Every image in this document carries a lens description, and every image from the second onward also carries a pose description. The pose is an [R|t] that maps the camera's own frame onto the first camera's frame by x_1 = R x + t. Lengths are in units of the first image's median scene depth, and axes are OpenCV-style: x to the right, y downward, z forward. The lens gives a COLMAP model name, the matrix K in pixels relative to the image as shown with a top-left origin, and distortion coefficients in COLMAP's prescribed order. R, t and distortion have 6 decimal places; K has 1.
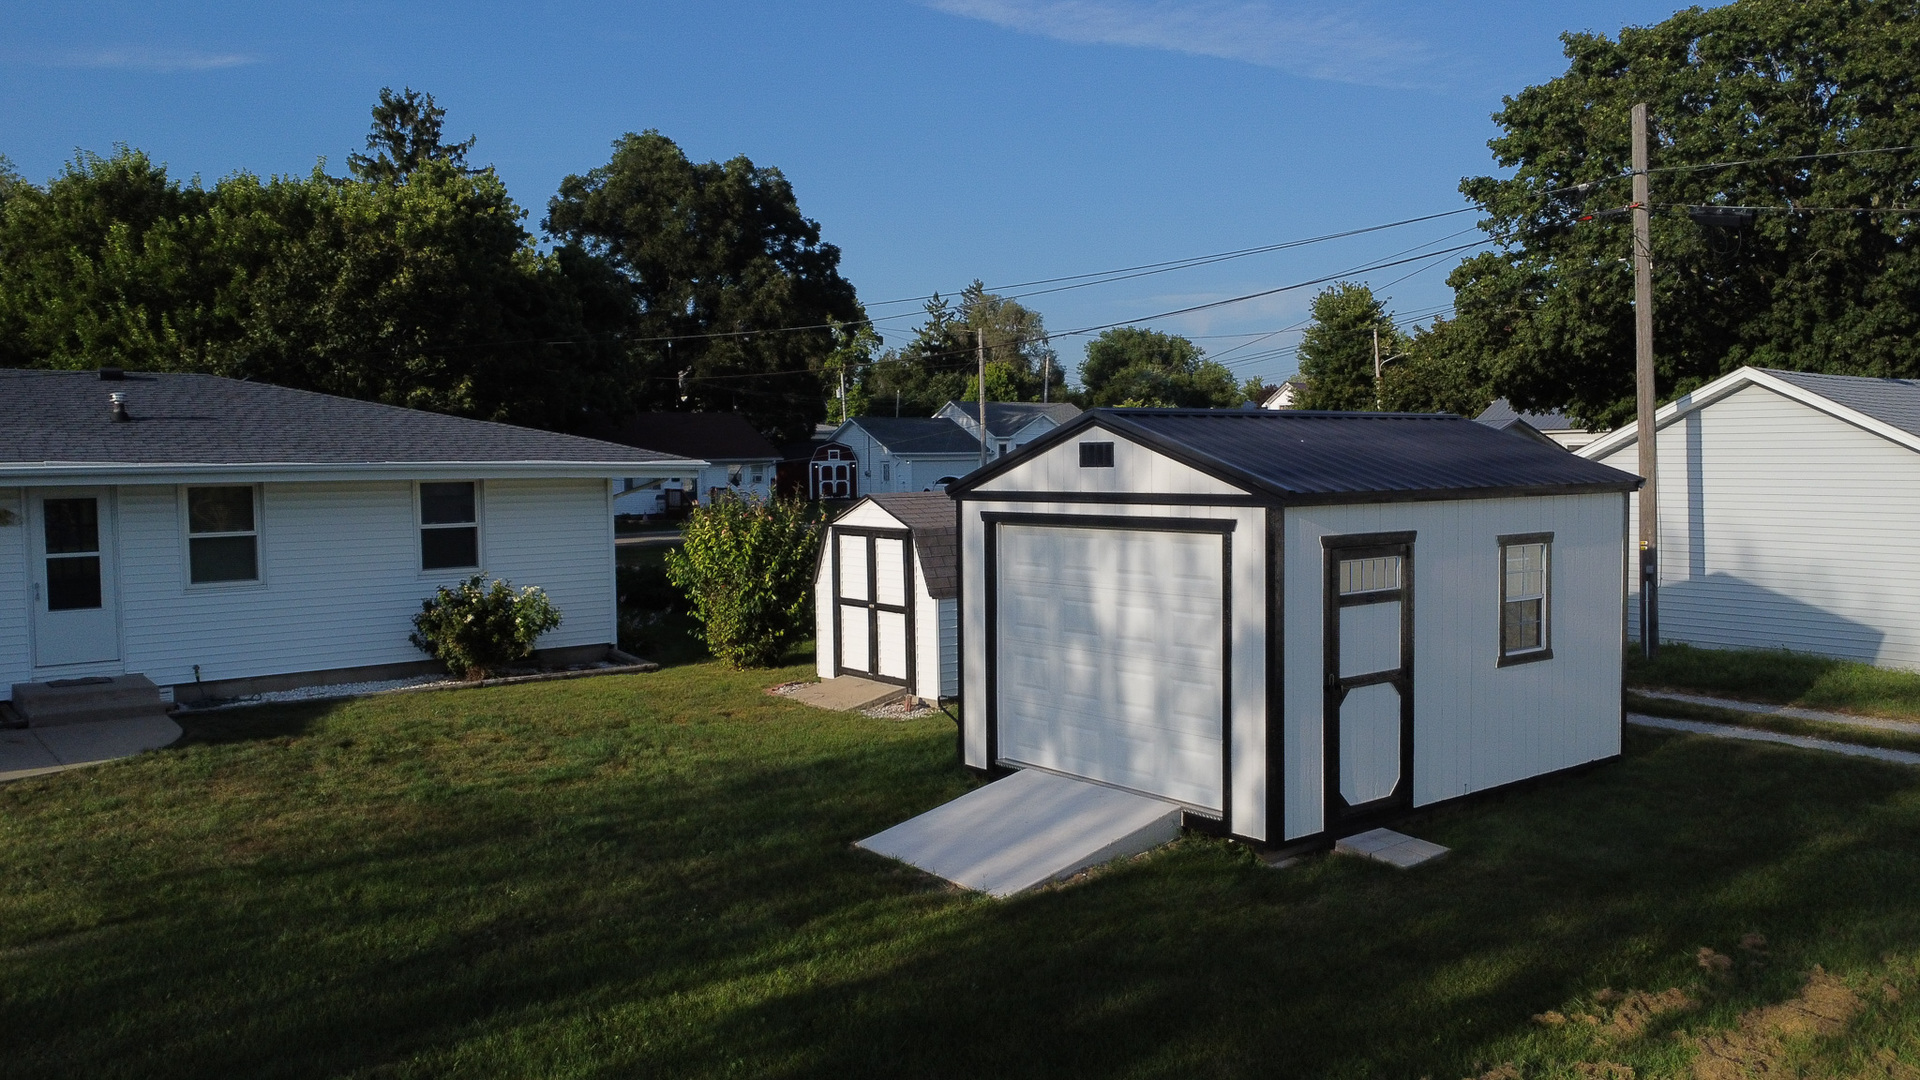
lens RADIAL K [[1421.1, 0, 967.8], [0, 1421.1, 533.6], [0, 0, 1]] dist [0.002547, -0.001014]
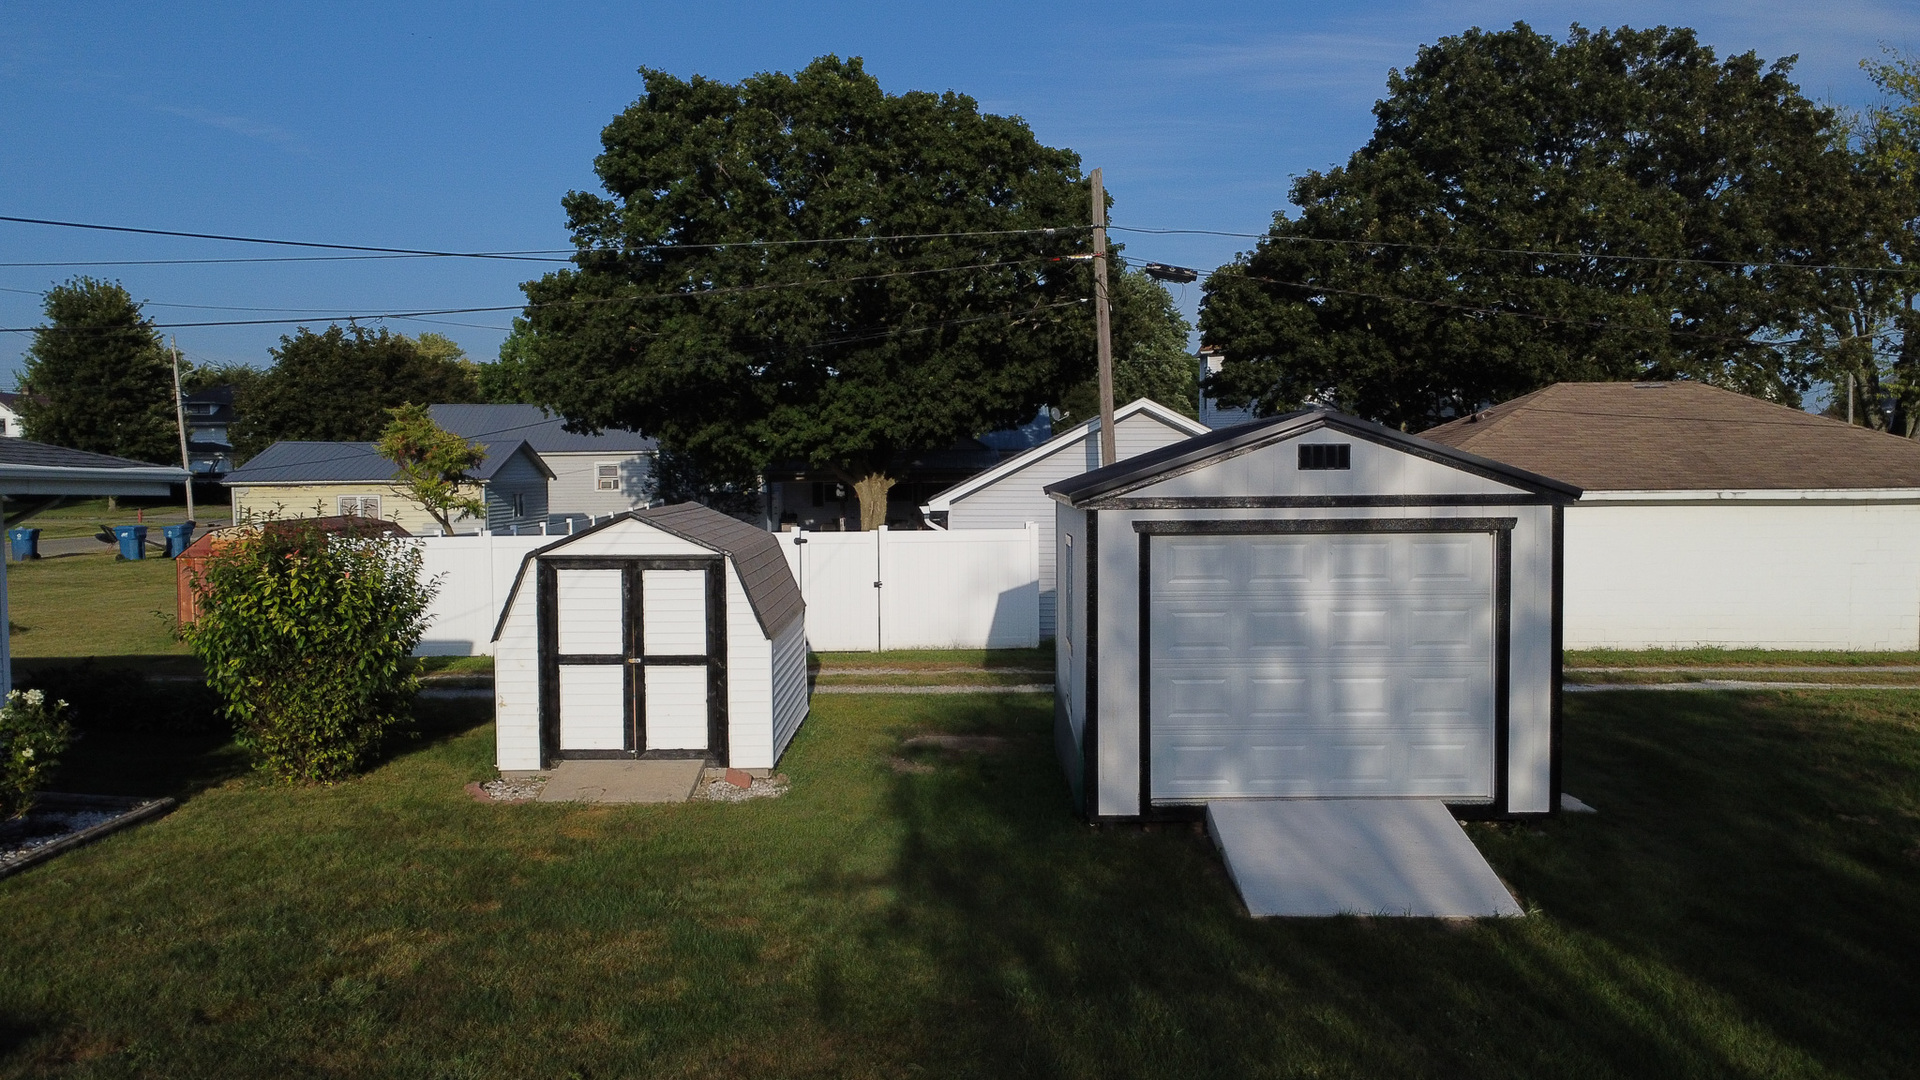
lens RADIAL K [[1422.3, 0, 960.0], [0, 1422.3, 540.0], [0, 0, 1]] dist [0.000181, -0.007631]
pose [[0.626225, -0.030707, 0.779037, -0.741871], [0.041894, 0.999106, 0.005705, -0.013496], [-0.778516, 0.029065, 0.626952, 0.533927]]
